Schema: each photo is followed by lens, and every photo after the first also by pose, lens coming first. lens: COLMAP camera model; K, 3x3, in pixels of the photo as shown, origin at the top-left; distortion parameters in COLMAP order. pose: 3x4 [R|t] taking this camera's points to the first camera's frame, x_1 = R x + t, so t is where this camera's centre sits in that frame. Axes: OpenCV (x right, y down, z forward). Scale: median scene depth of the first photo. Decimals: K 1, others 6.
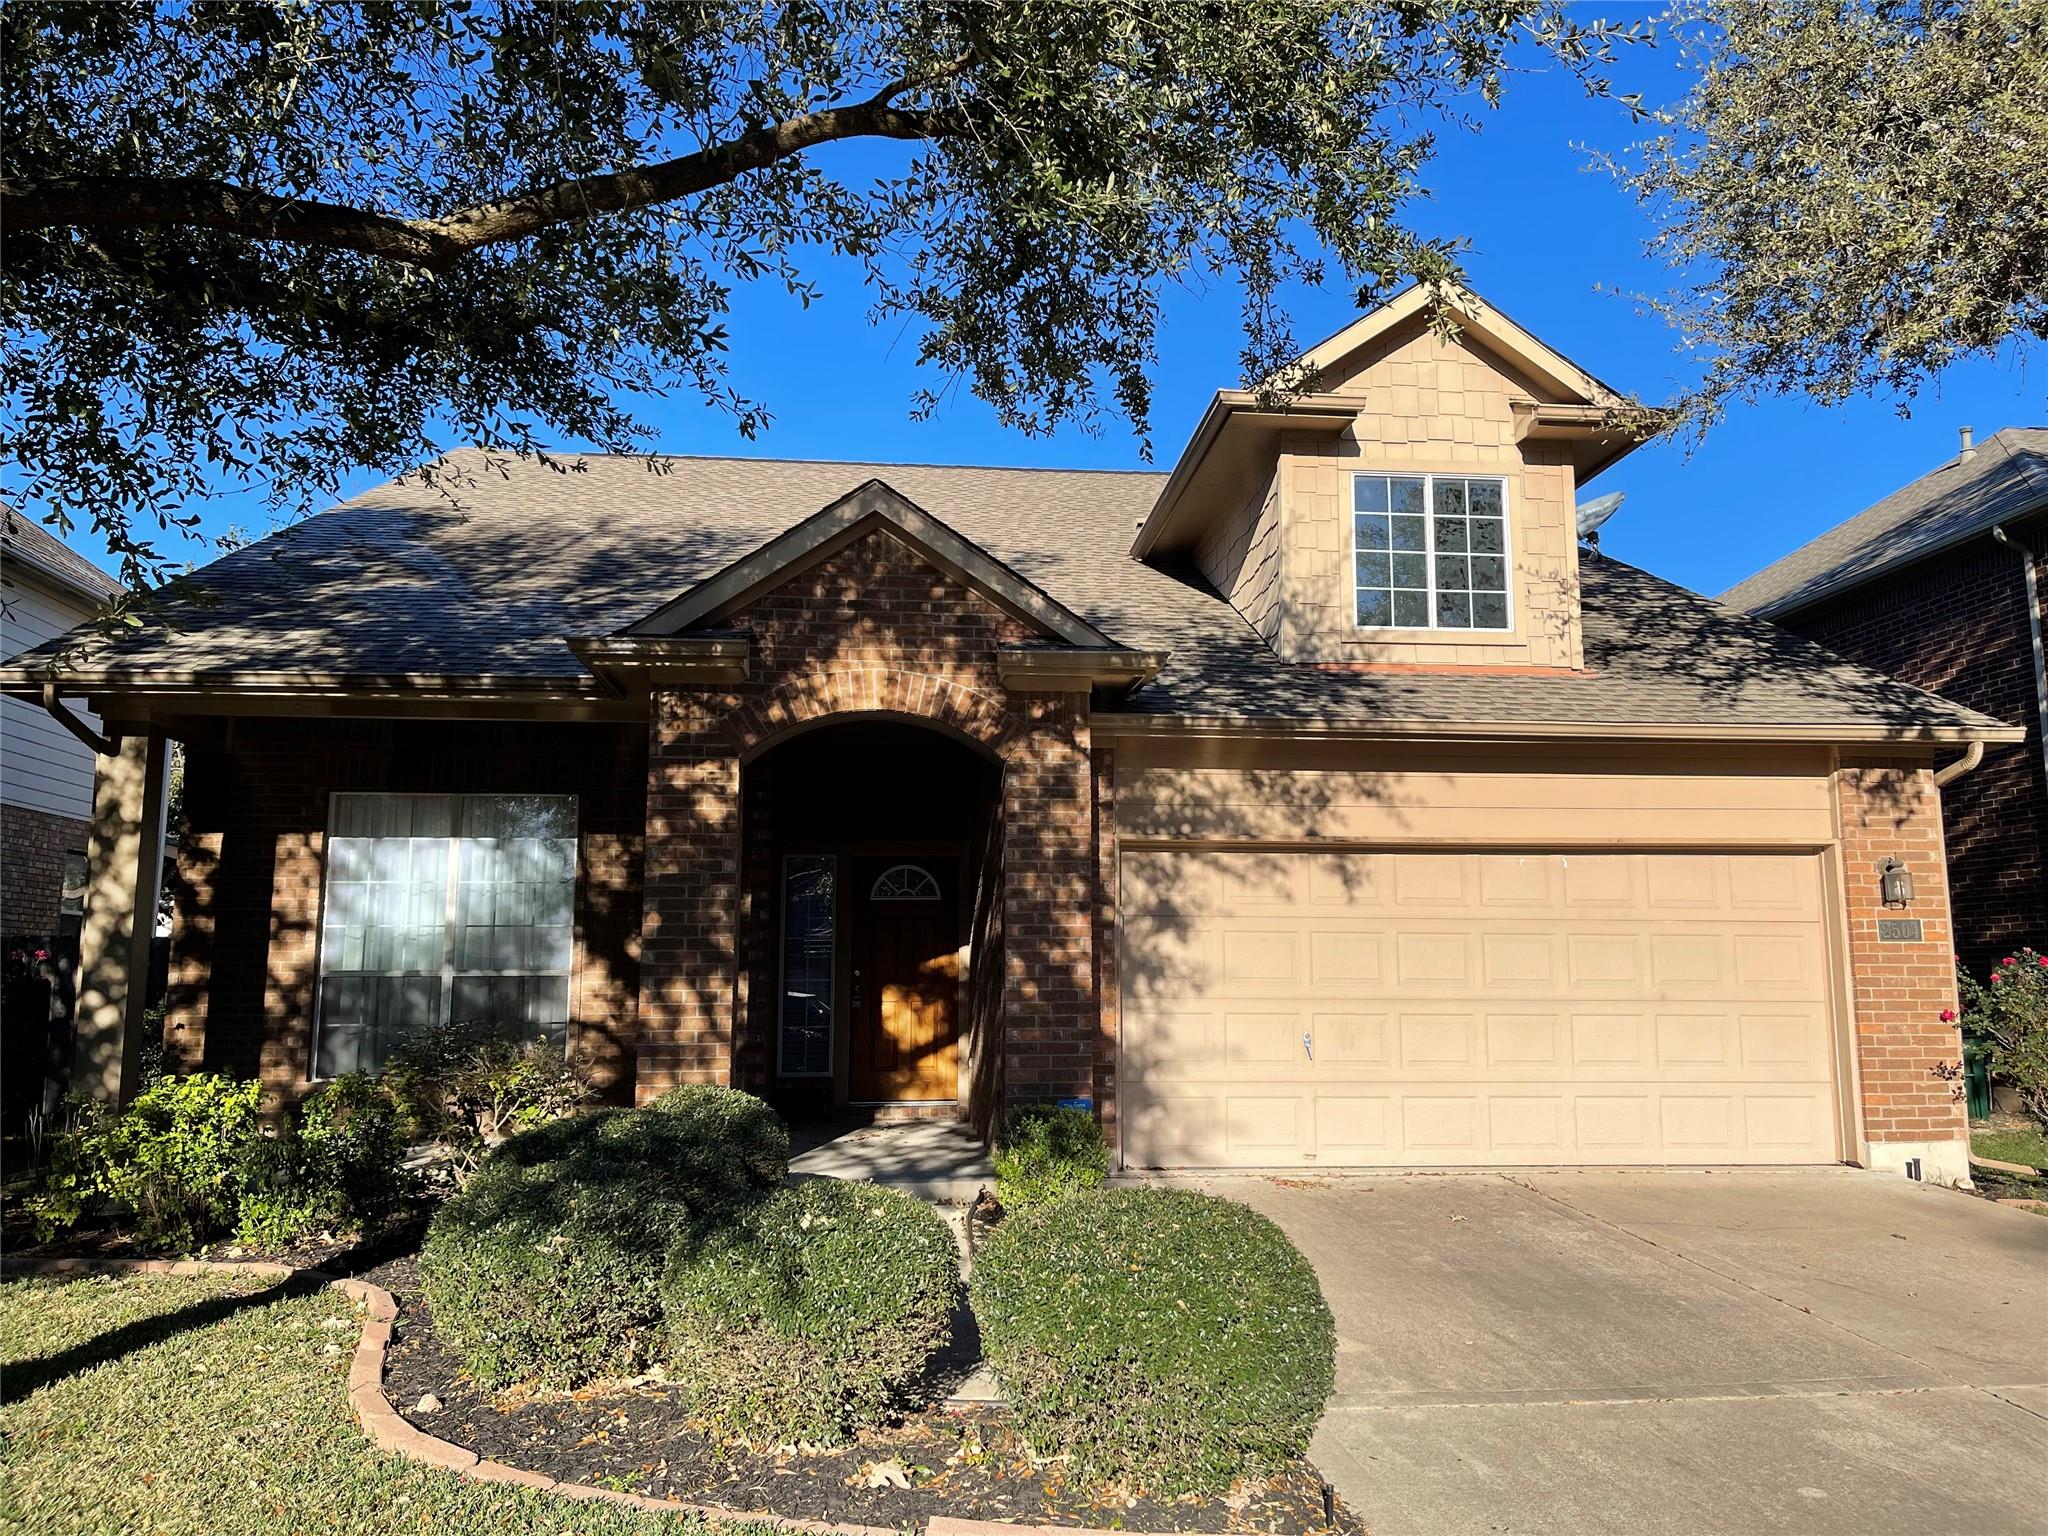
lens RADIAL K [[1532.9, 0, 1033.2], [0, 1532.9, 752.3], [0, 0, 1]] dist [0.101575, -0.153539]
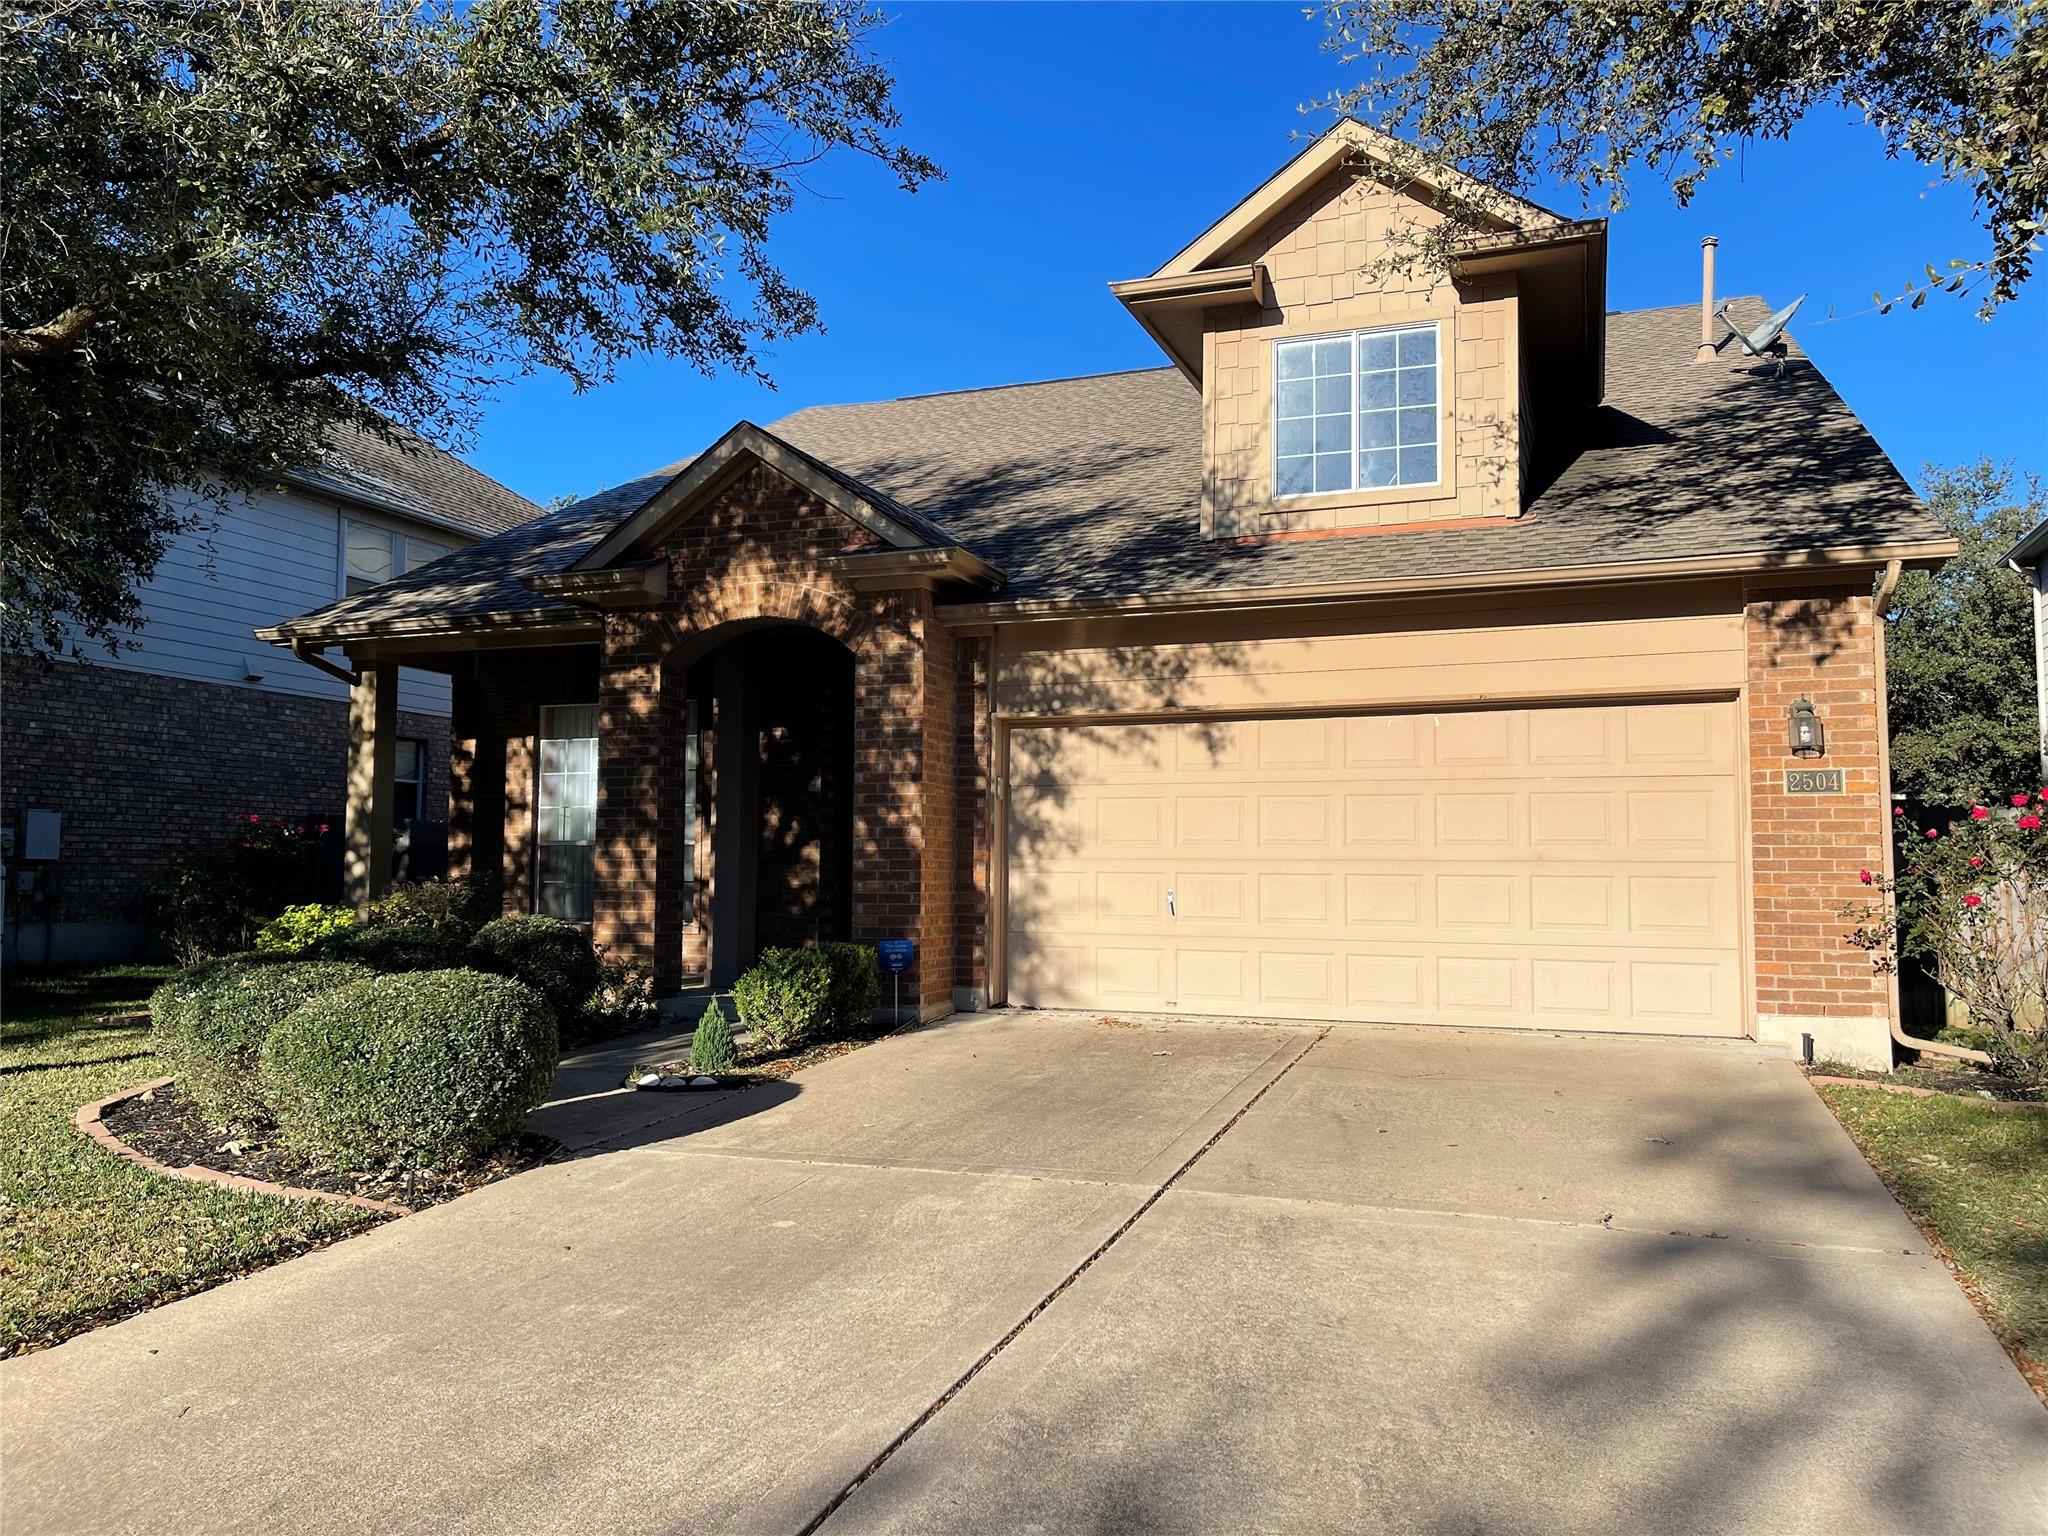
lens RADIAL K [[1529.6, 0, 1024.0], [0, 1529.6, 768.0], [0, 0, 1]] dist [0.097127, -0.149967]
pose [[0.896158, -0.026130, -0.442965, 0.553101], [0.059517, 0.996323, 0.061637, 0.026041], [0.439725, -0.081601, 0.894418, 0.014135]]
